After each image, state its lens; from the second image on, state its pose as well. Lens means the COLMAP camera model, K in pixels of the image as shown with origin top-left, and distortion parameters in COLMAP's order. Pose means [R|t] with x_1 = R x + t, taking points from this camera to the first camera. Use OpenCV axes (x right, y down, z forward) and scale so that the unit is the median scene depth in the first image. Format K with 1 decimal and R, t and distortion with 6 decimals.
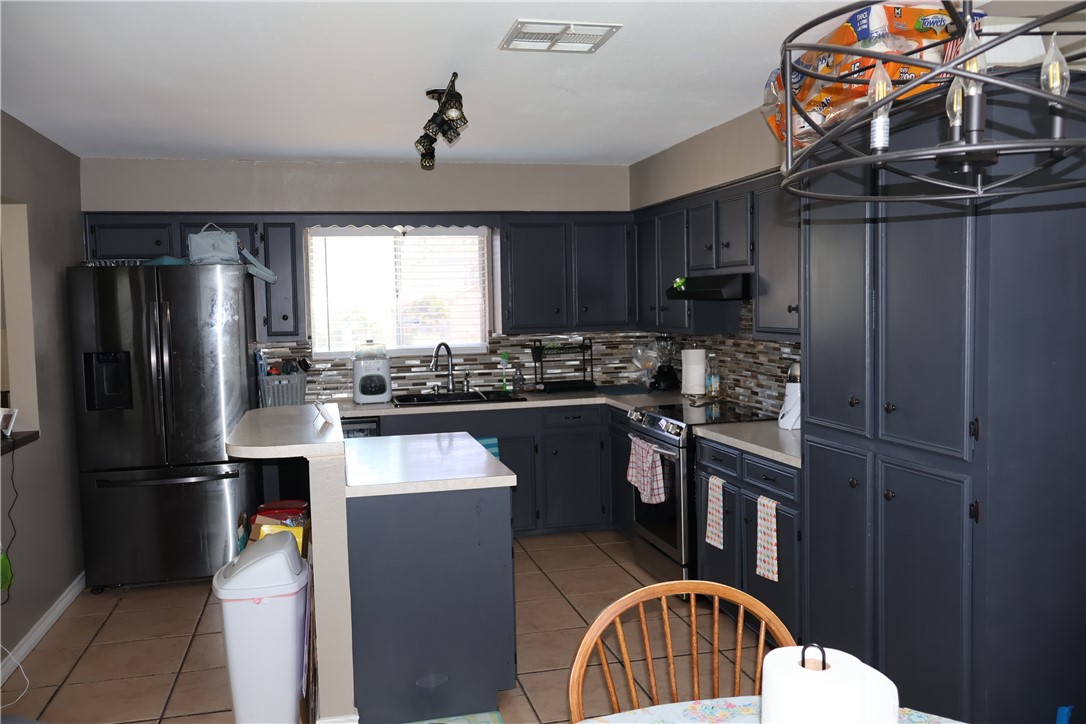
lens RADIAL K [[903.6, 0, 537.6], [0, 903.6, 358.2], [0, 0, 1]] dist [-0.010066, 0.007922]
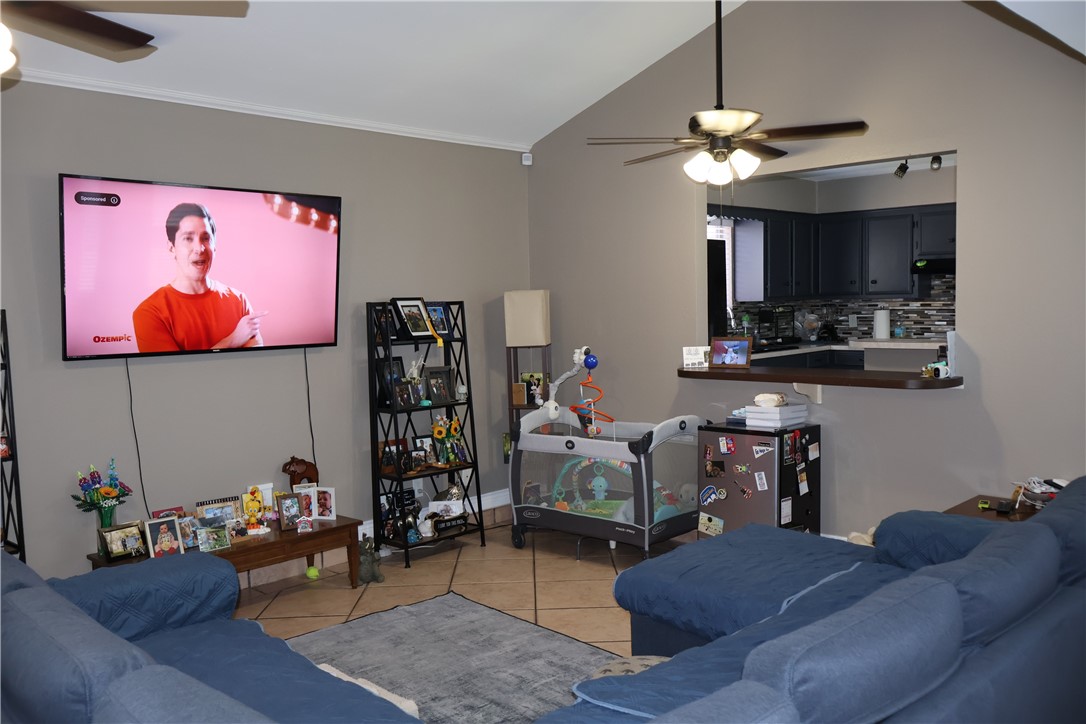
lens RADIAL K [[903.6, 0, 538.9], [0, 903.6, 361.6], [0, 0, 1]] dist [-0.010066, 0.007922]
pose [[0.847872, -0.034646, 0.529068, -1.066193], [0.038330, 0.999257, 0.004009, 0.046041], [-0.528813, 0.016880, 0.848570, 0.047339]]
